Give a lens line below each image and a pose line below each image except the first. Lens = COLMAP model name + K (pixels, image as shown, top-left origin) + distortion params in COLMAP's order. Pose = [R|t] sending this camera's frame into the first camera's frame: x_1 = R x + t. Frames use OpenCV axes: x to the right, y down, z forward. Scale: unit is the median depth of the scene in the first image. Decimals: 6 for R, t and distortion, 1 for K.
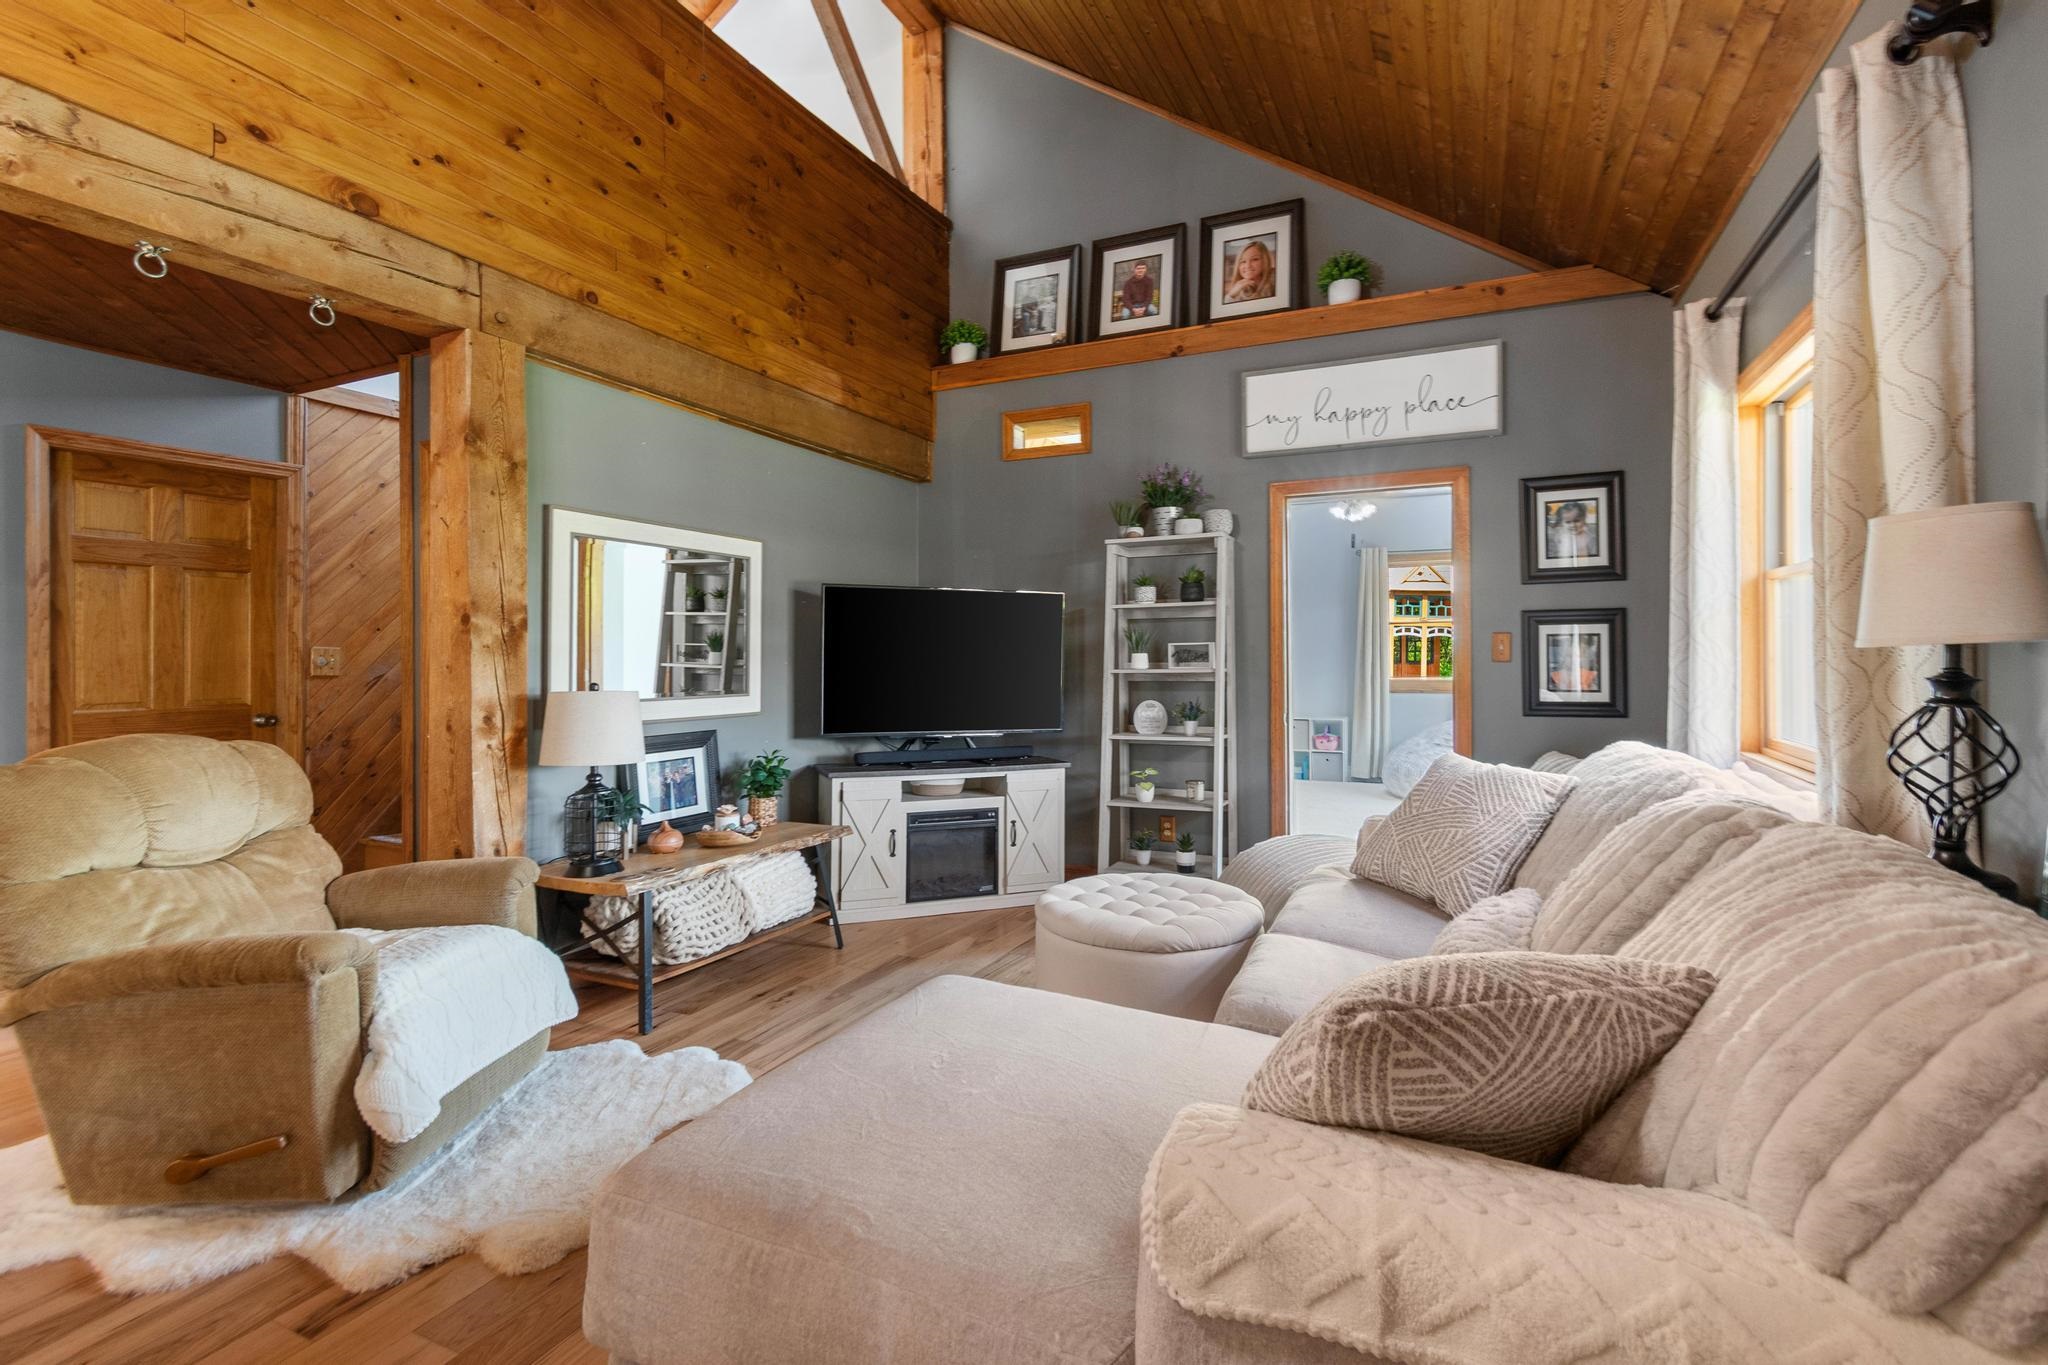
lens RADIAL K [[951.1, 0, 1057.0], [0, 951.1, 651.6], [0, 0, 1]] dist [0.000944, -0.000446]
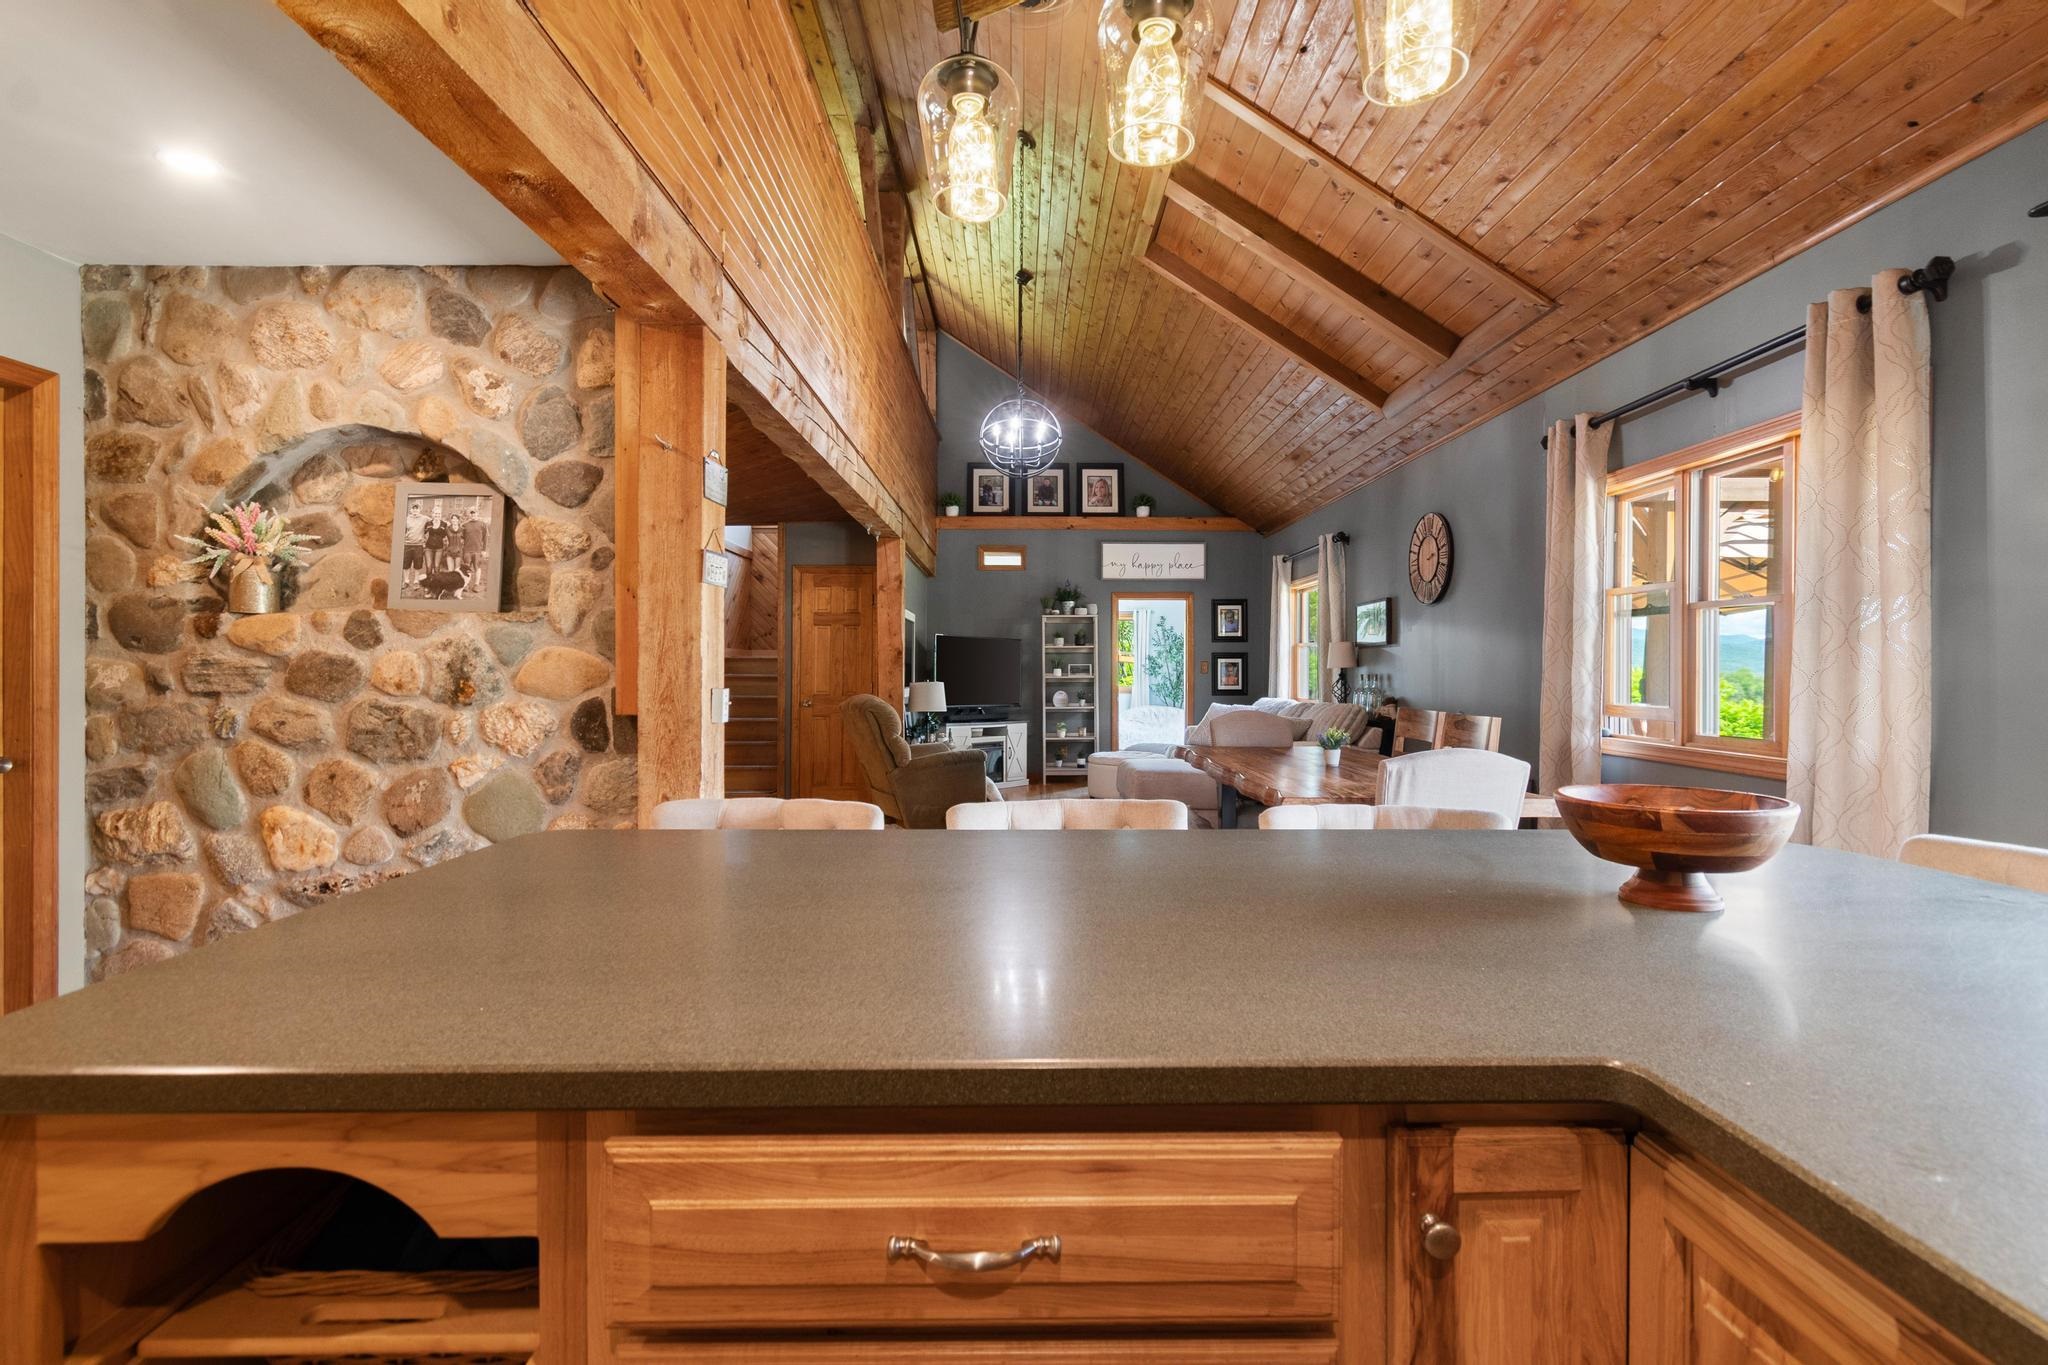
lens RADIAL K [[951.1, 0, 1085.1], [0, 951.1, 679.3], [0, 0, 1]] dist [0.000944, -0.000446]
pose [[0.885381, 0.002928, 0.464857, -0.863388], [-0.007856, 0.999932, 0.008665, 0.006498], [-0.464800, -0.011324, 0.885343, -0.939307]]
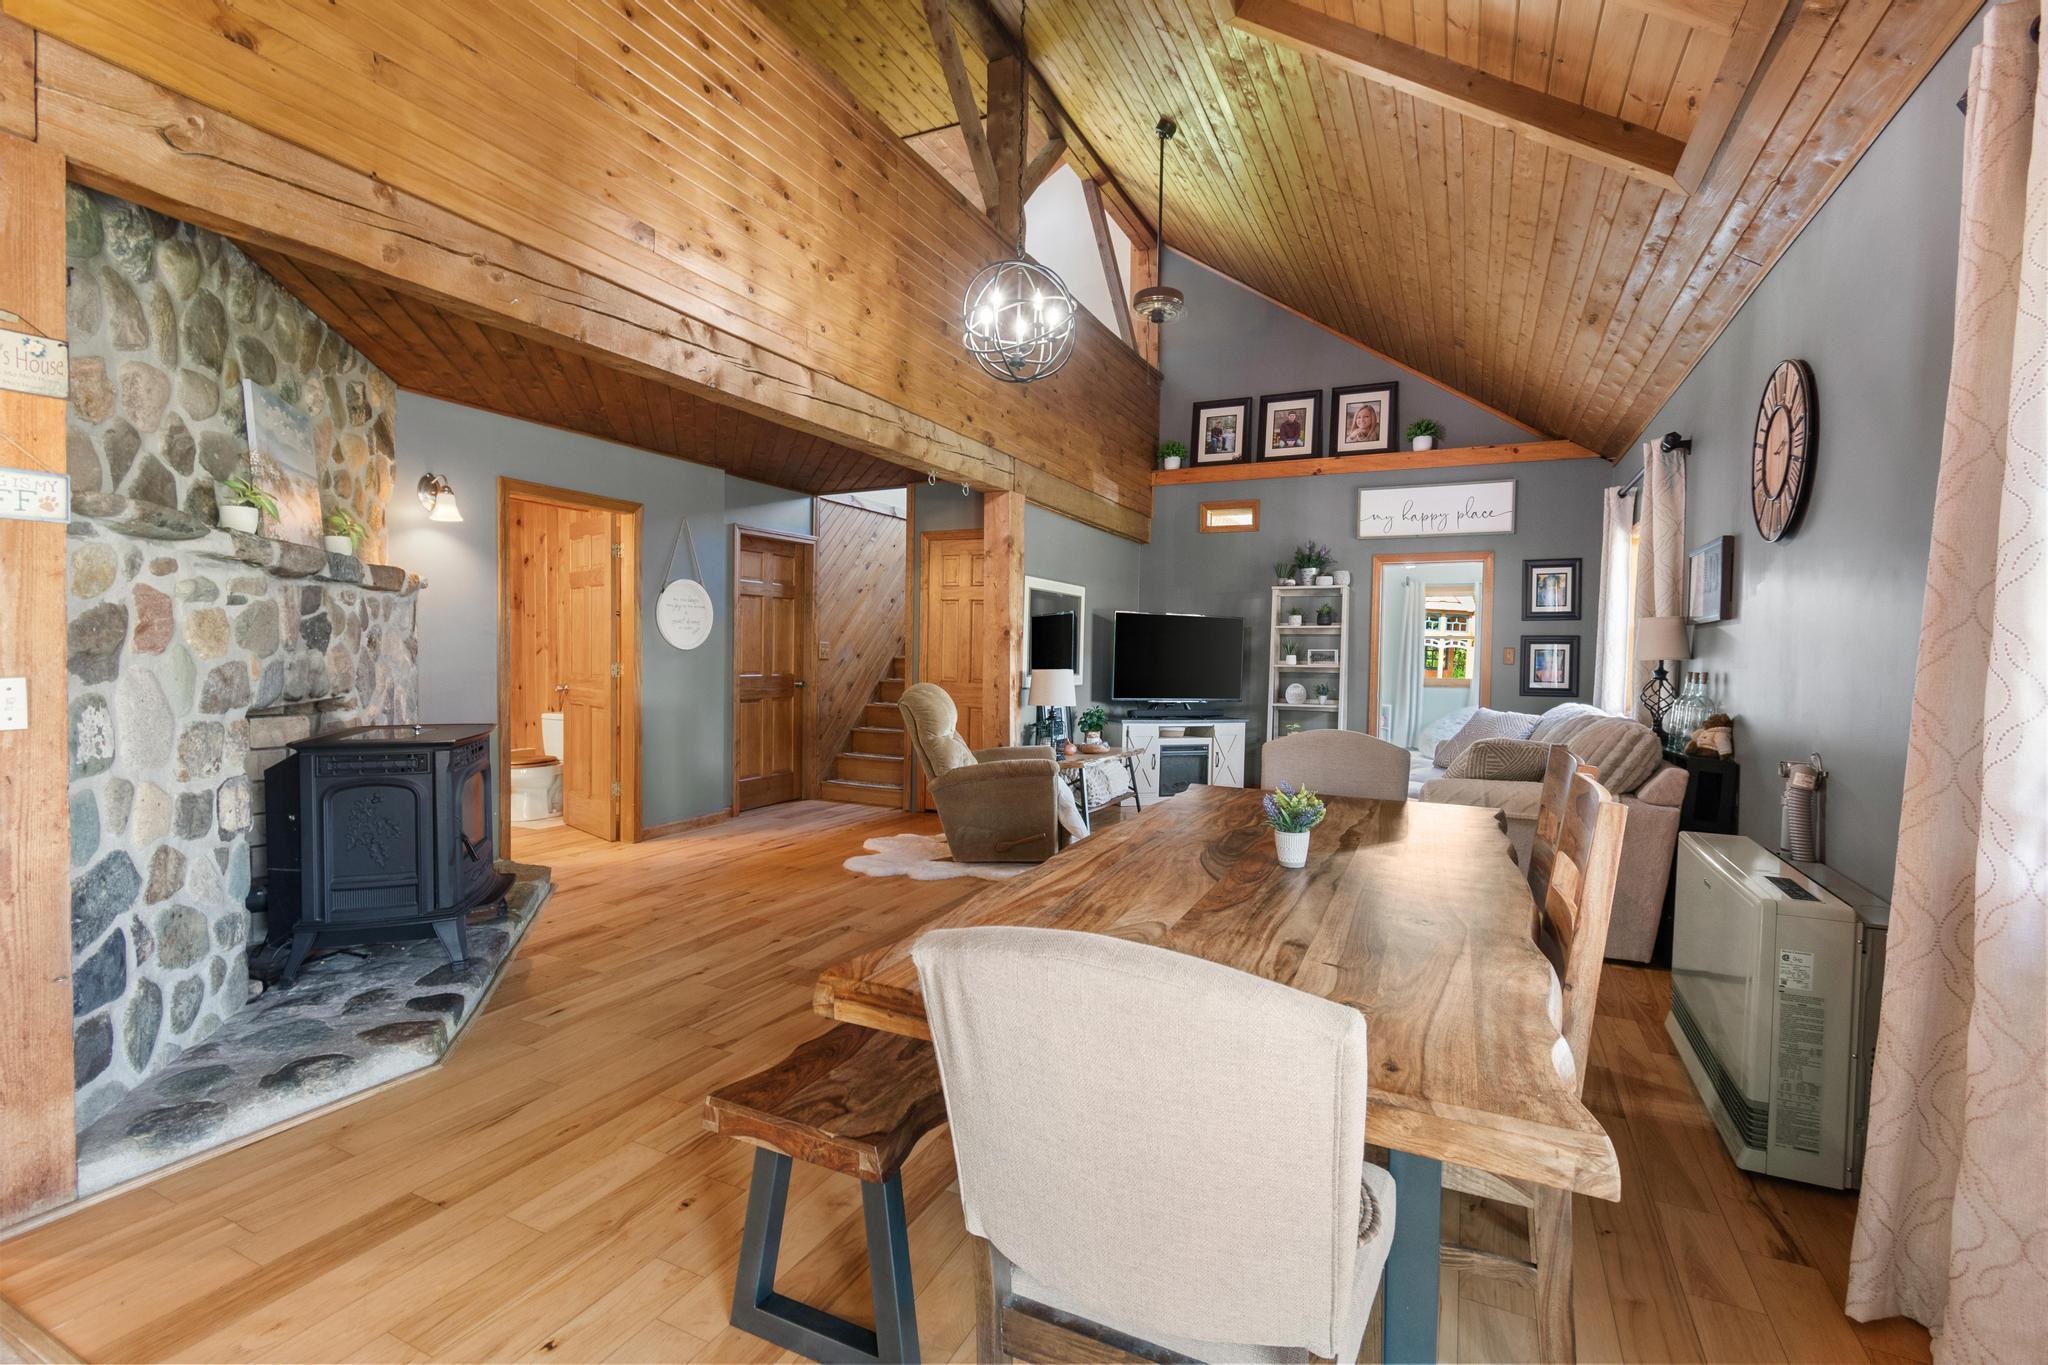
lens RADIAL K [[951.1, 0, 1044.9], [0, 951.1, 684.9], [0, 0, 1]] dist [0.000944, -0.000446]
pose [[0.999767, 0.020668, -0.006270, -0.337748], [-0.020417, 0.999080, 0.037703, -0.000475], [0.007044, -0.037566, 0.999269, -0.682972]]
